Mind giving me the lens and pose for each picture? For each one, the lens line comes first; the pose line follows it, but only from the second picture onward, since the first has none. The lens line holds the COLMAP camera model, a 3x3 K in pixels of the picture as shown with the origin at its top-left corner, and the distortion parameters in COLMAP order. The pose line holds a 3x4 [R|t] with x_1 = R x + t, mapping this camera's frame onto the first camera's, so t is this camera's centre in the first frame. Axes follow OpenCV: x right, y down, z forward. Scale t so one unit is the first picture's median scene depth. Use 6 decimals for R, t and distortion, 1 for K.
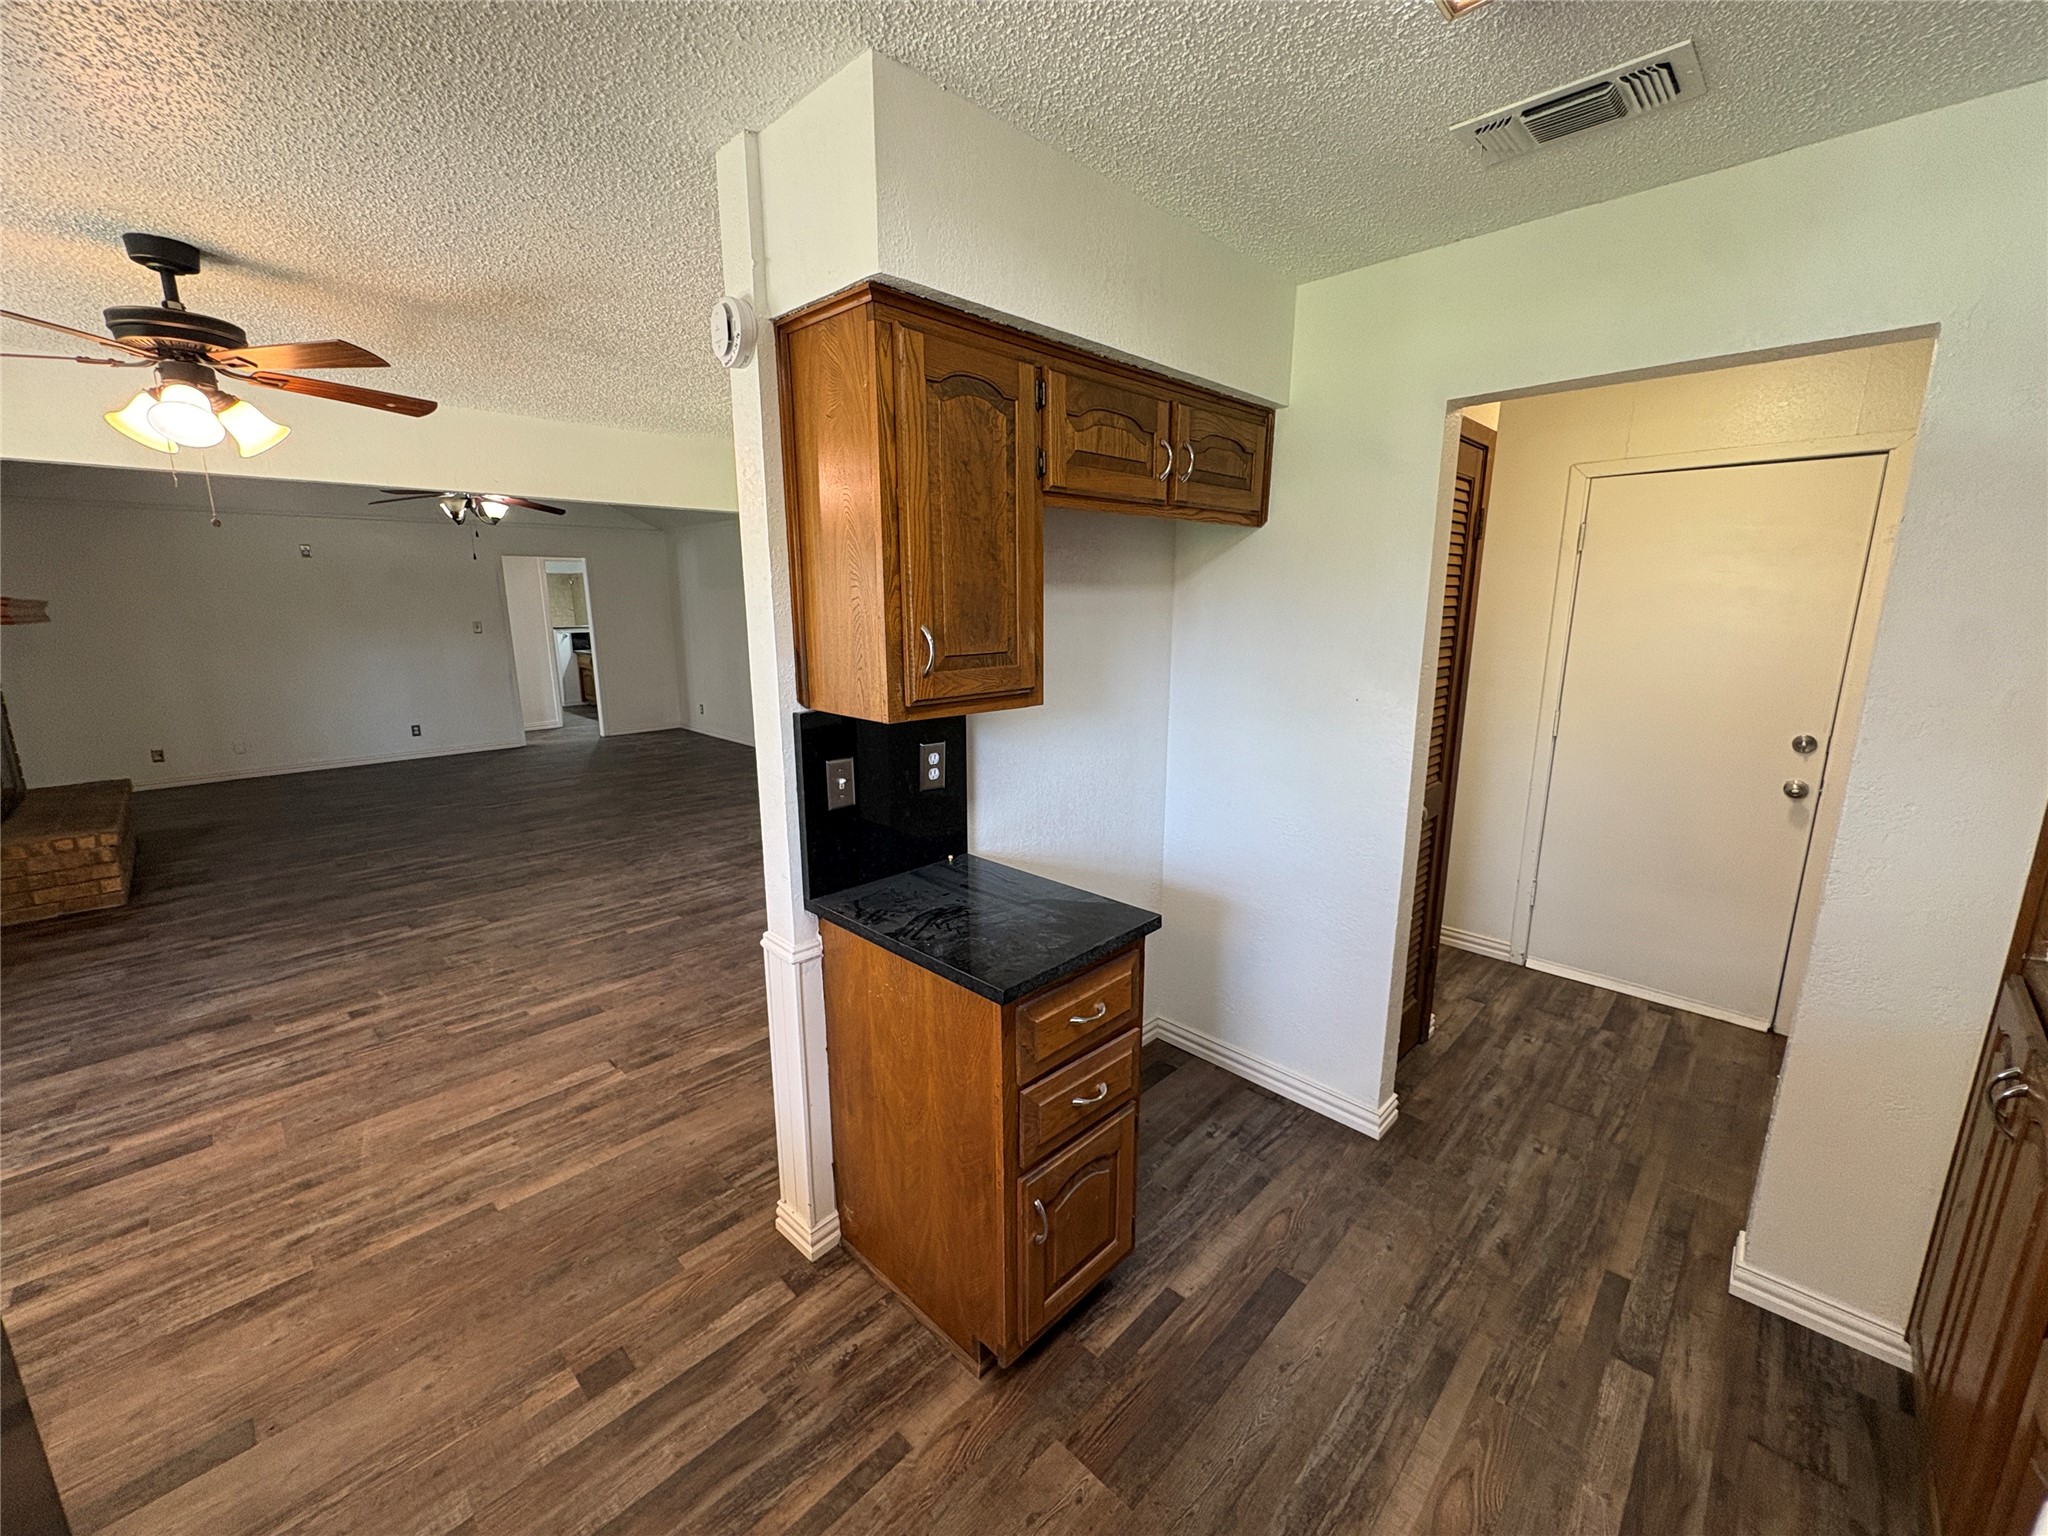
lens RADIAL K [[815.6, 0, 1023.1], [0, 815.6, 767.9], [0, 0, 1]] dist [0.000040, -0.000125]
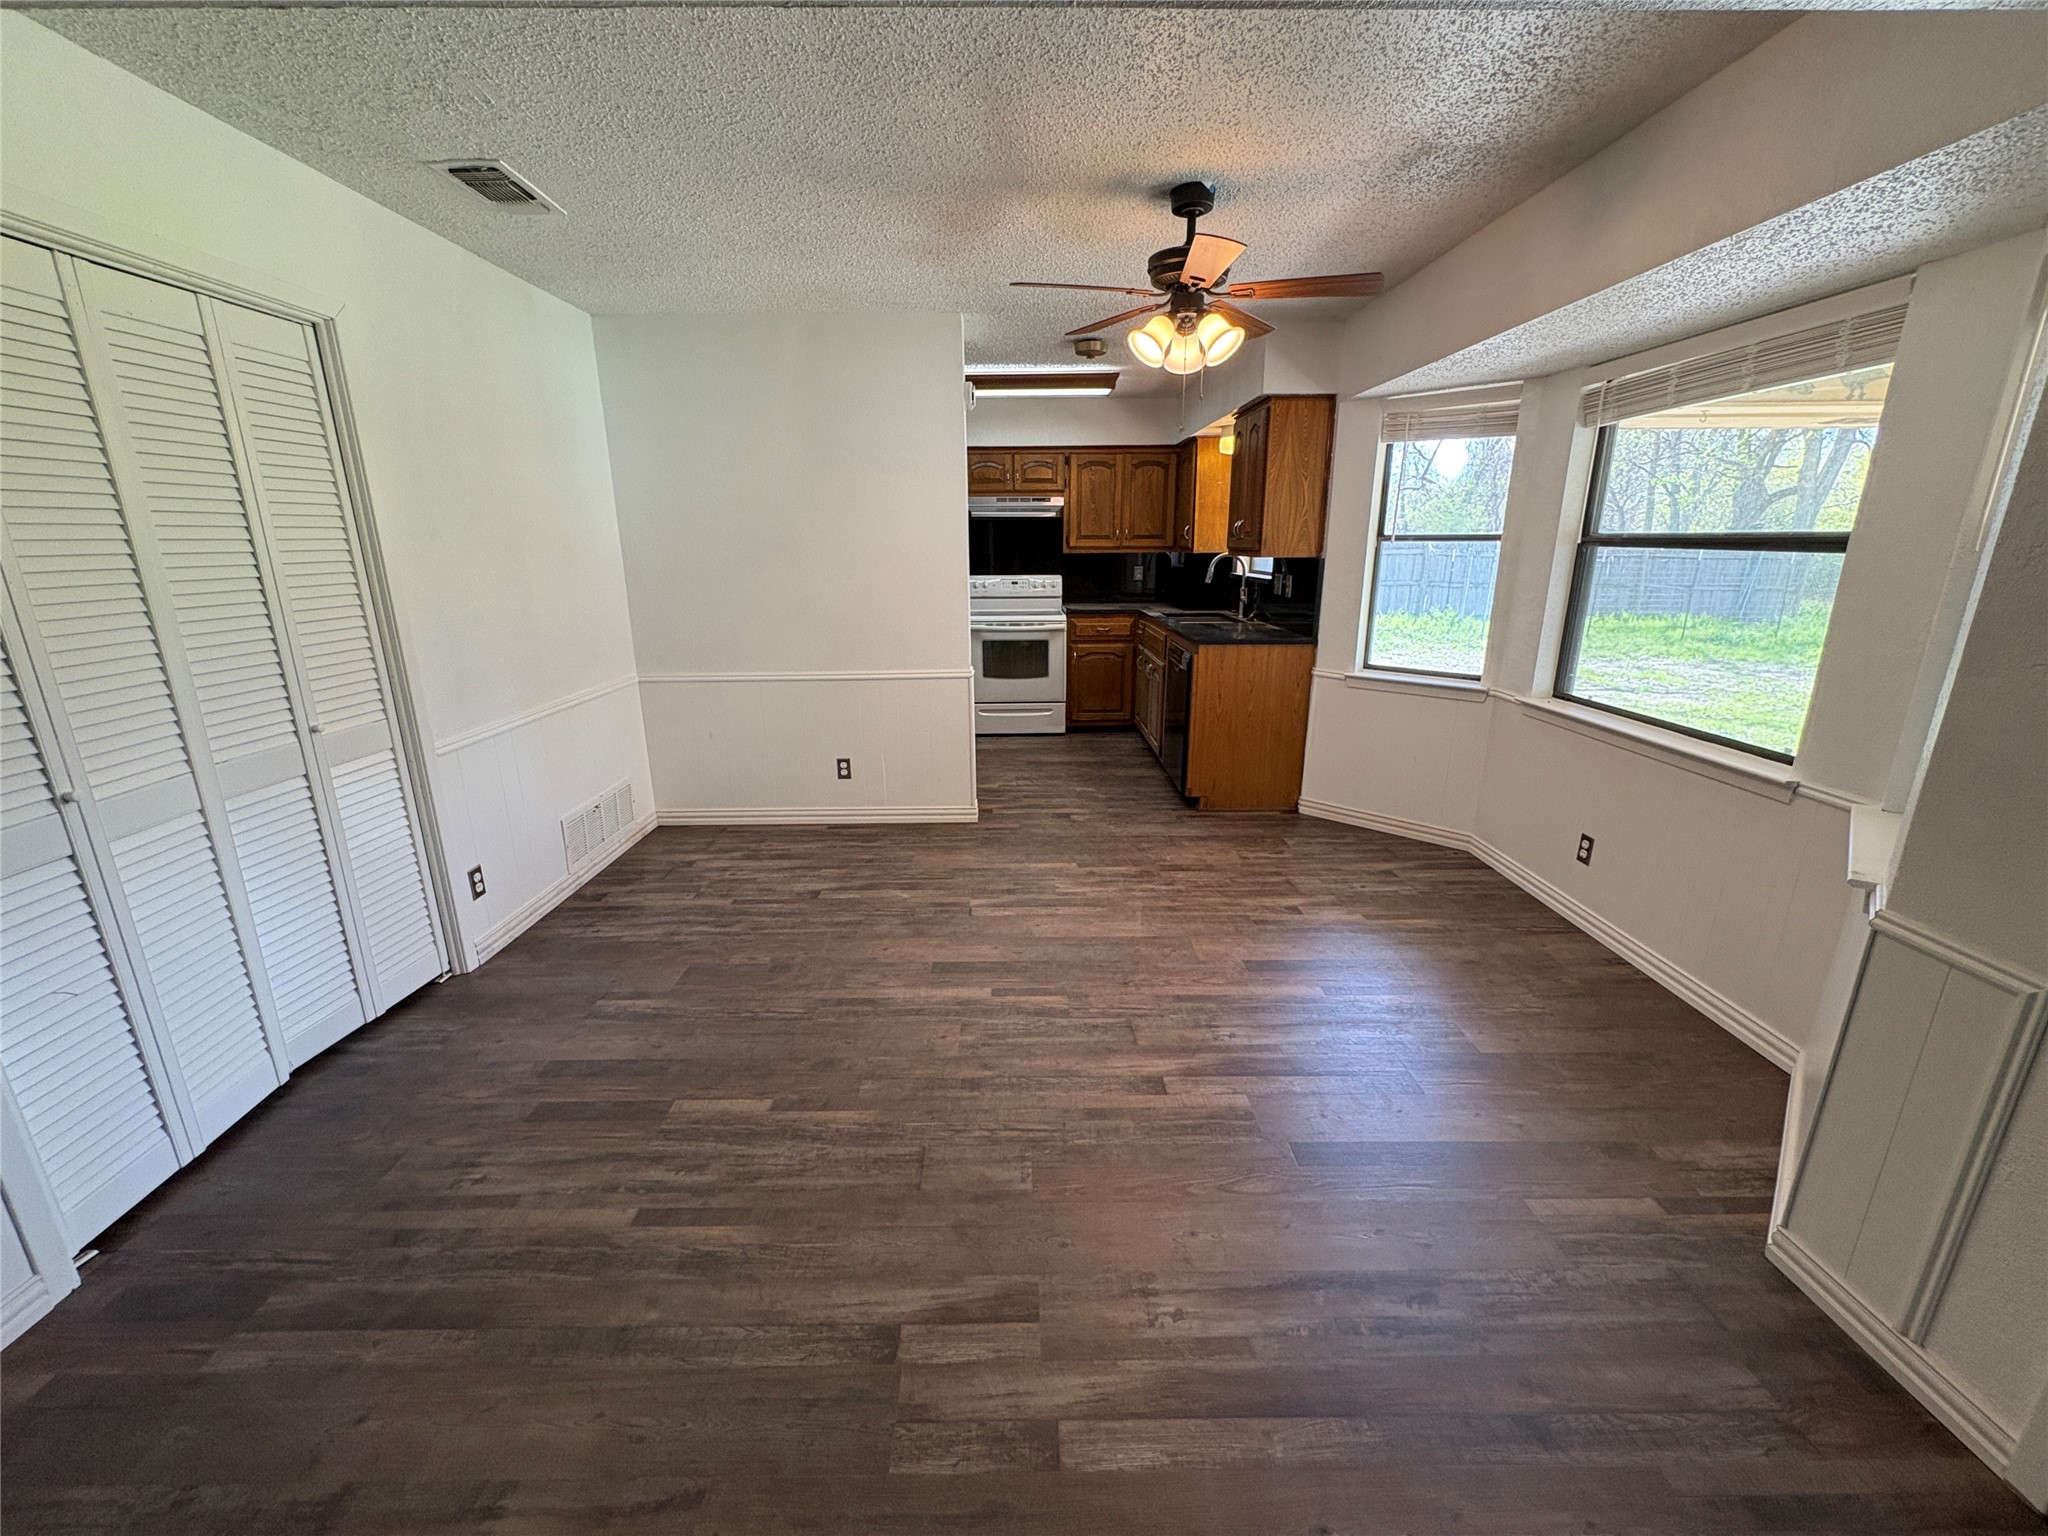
lens RADIAL K [[815.6, 0, 1020.4], [0, 815.6, 764.9], [0, 0, 1]] dist [0.000040, -0.000125]
pose [[-0.705600, -0.184236, 0.684241, -1.359081], [0.150664, 0.904526, 0.398916, -0.288577], [-0.692408, 0.384565, -0.610476, 1.640088]]
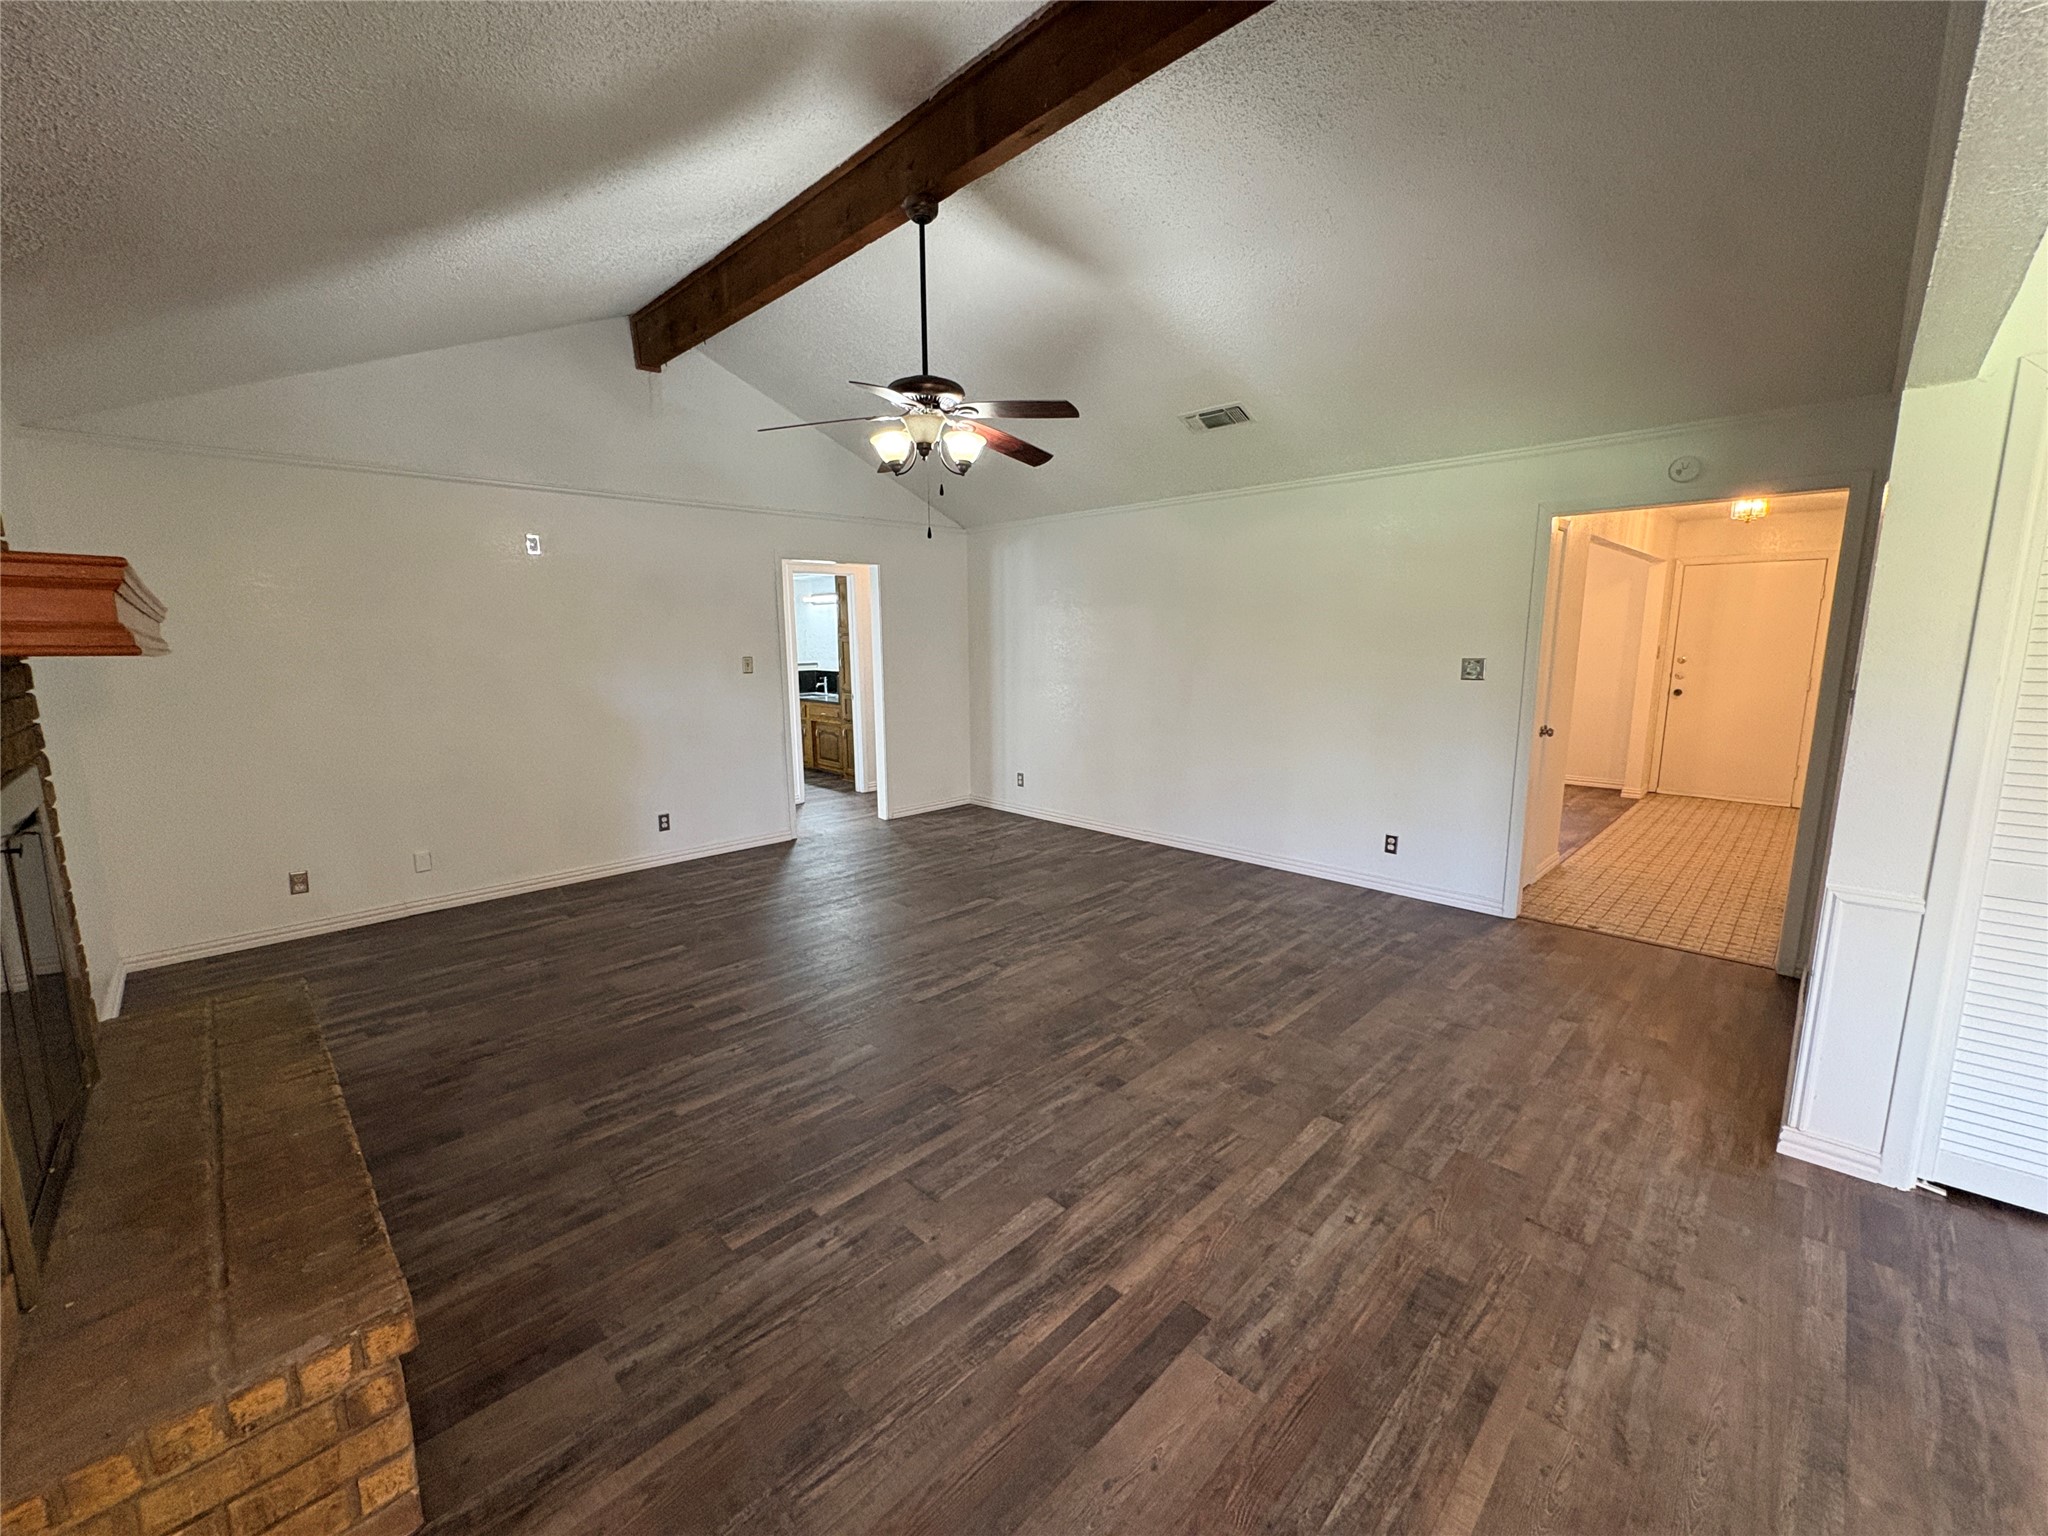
lens RADIAL K [[815.6, 0, 1023.3], [0, 815.6, 775.8], [0, 0, 1]] dist [0.000040, -0.000125]
pose [[0.999909, -0.002878, -0.013180, -1.375329], [0.002408, 0.999364, -0.035564, -0.183884], [0.013274, 0.035529, 0.999280, 1.076184]]
